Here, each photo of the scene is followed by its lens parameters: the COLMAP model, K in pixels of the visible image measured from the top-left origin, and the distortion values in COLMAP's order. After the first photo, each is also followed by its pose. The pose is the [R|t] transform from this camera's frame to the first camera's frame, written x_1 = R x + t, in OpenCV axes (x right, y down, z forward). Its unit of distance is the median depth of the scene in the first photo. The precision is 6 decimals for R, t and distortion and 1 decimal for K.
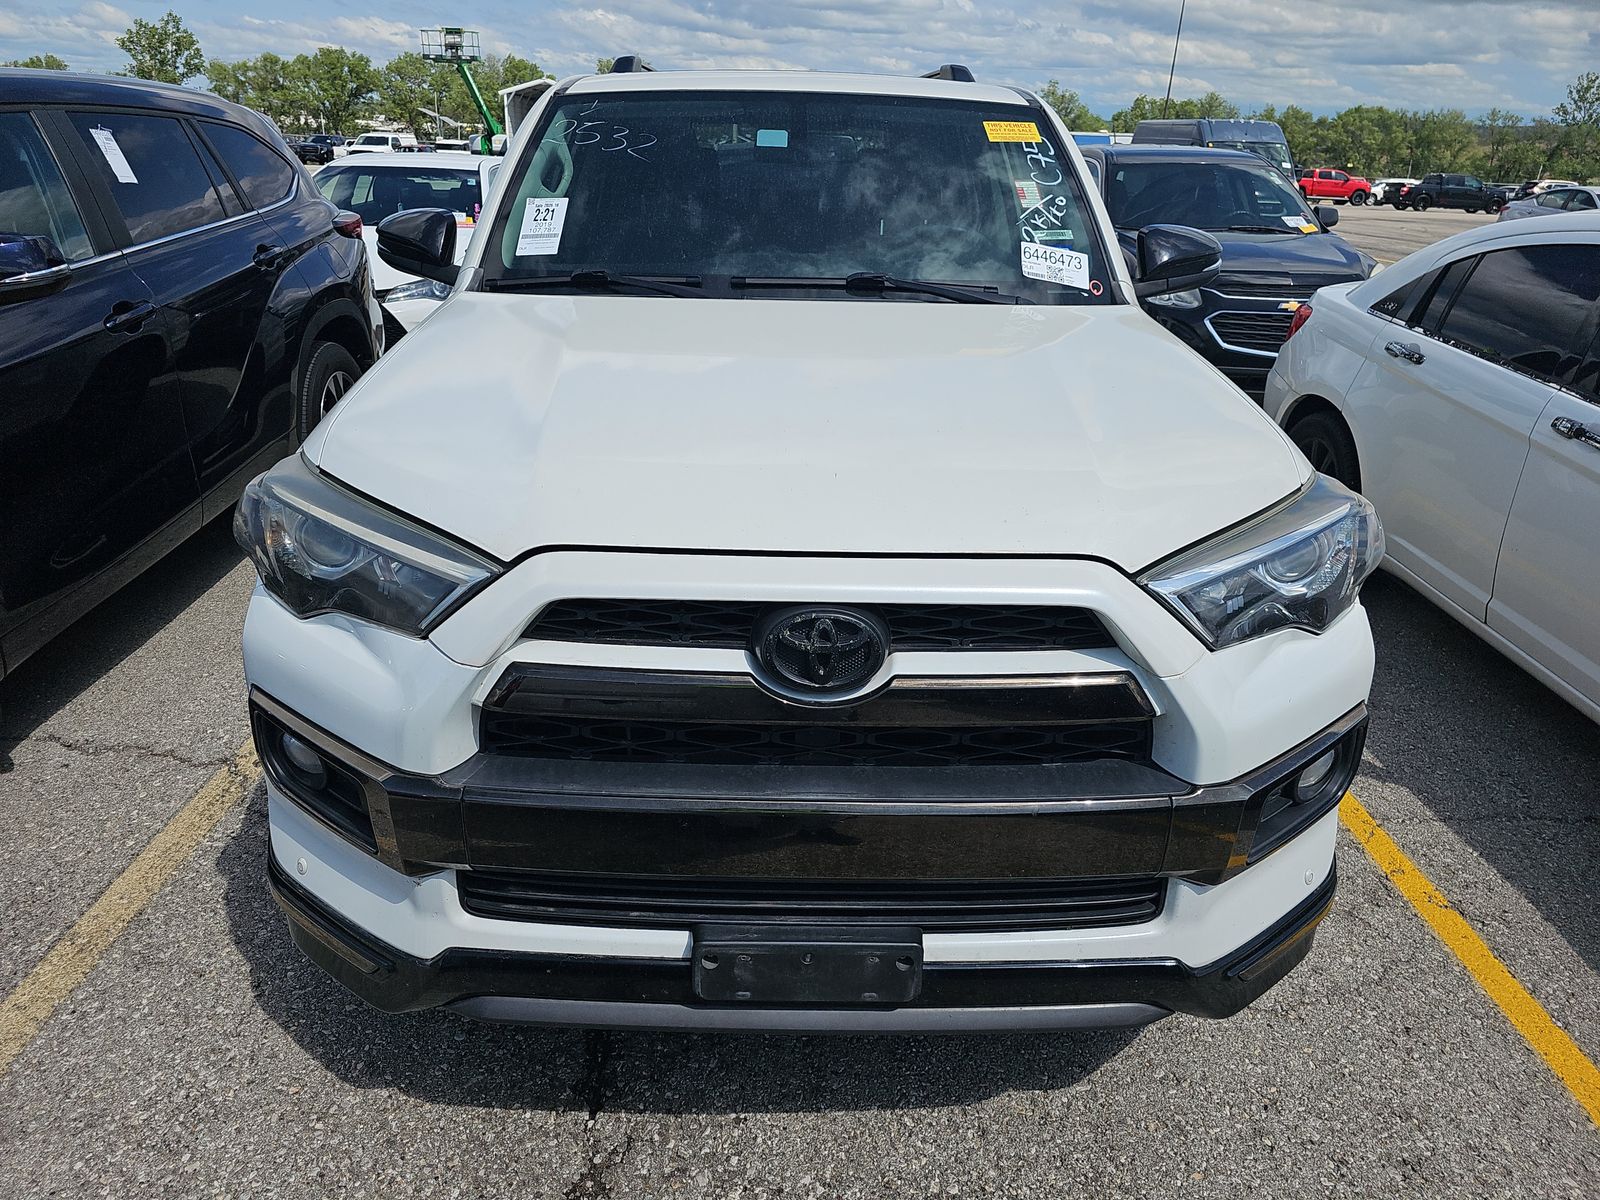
lens RADIAL K [[1052.1, 0, 800.3], [0, 1052.1, 604.6], [0, 0, 1]] dist [0.043769, -0.030940]
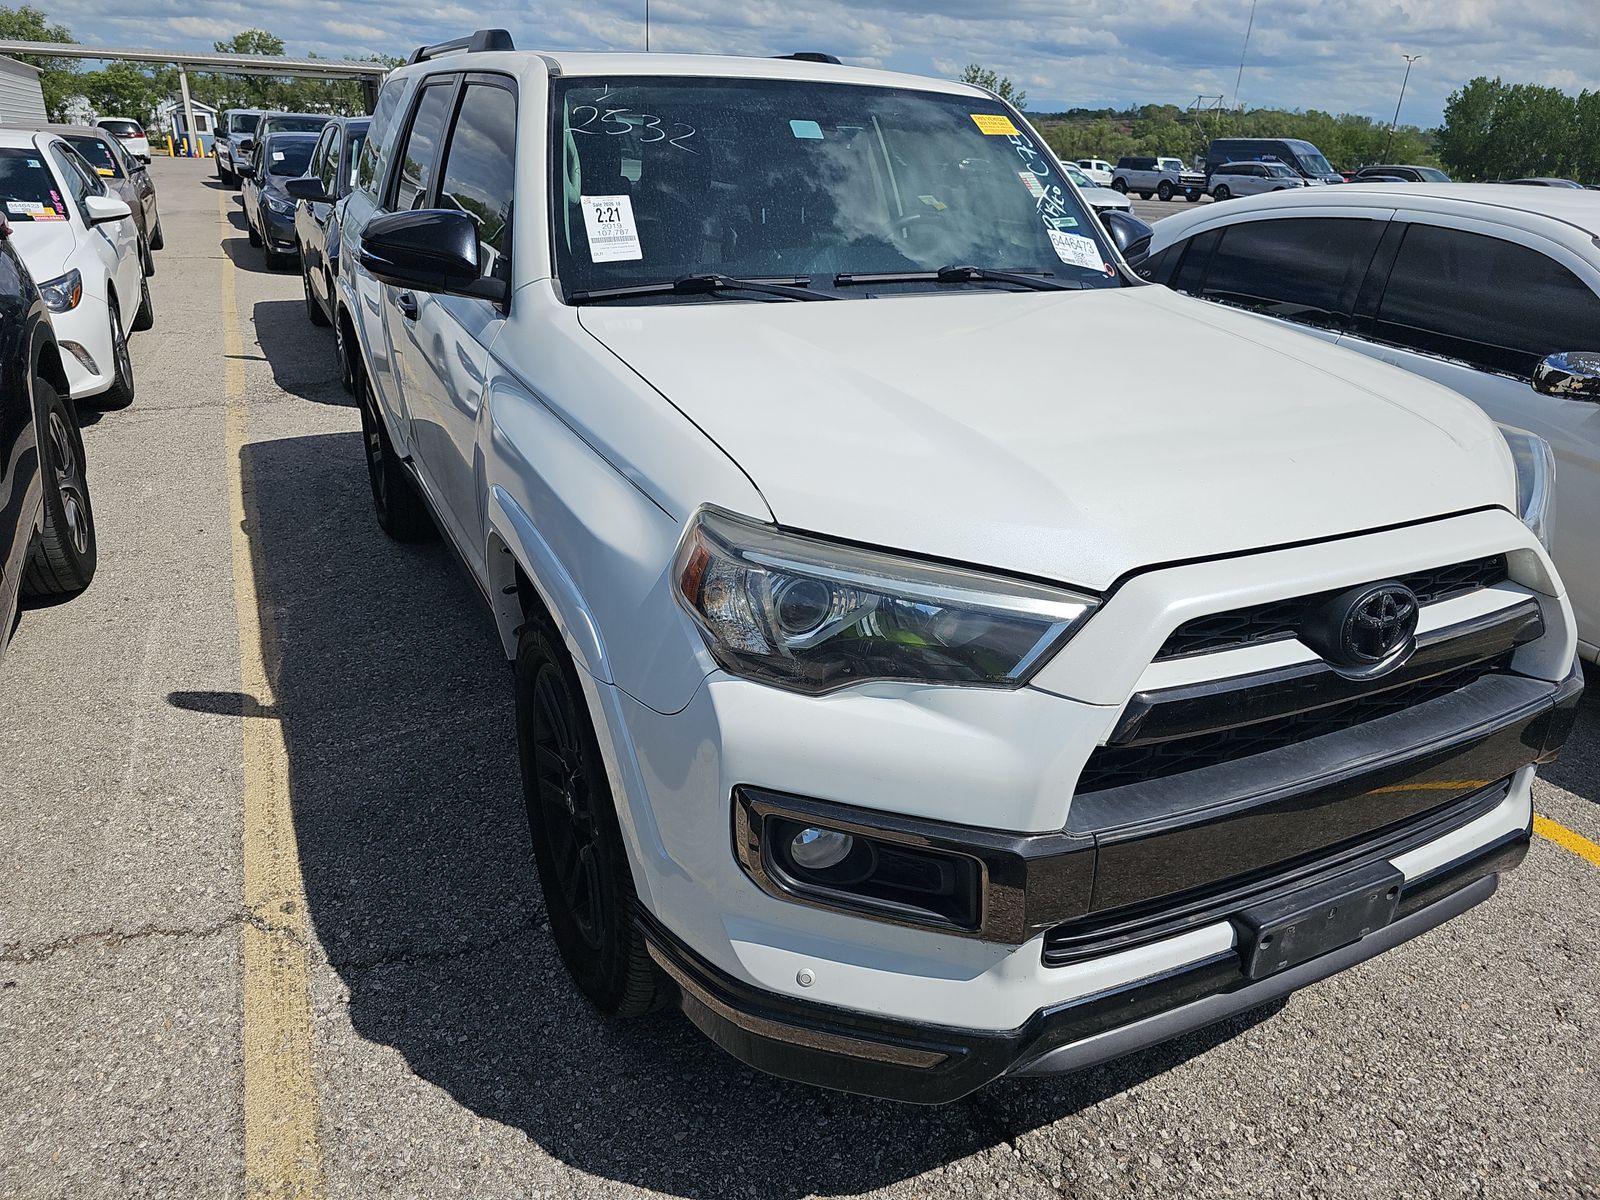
lens RADIAL K [[1047.4, 0, 799.4], [0, 1047.4, 592.9], [0, 0, 1]] dist [0.039899, -0.031199]
pose [[0.906347, -0.162779, 0.389920, -0.560473], [0.157643, 0.986453, 0.045380, -0.078594], [-0.392025, 0.020338, 0.919730, 0.146068]]
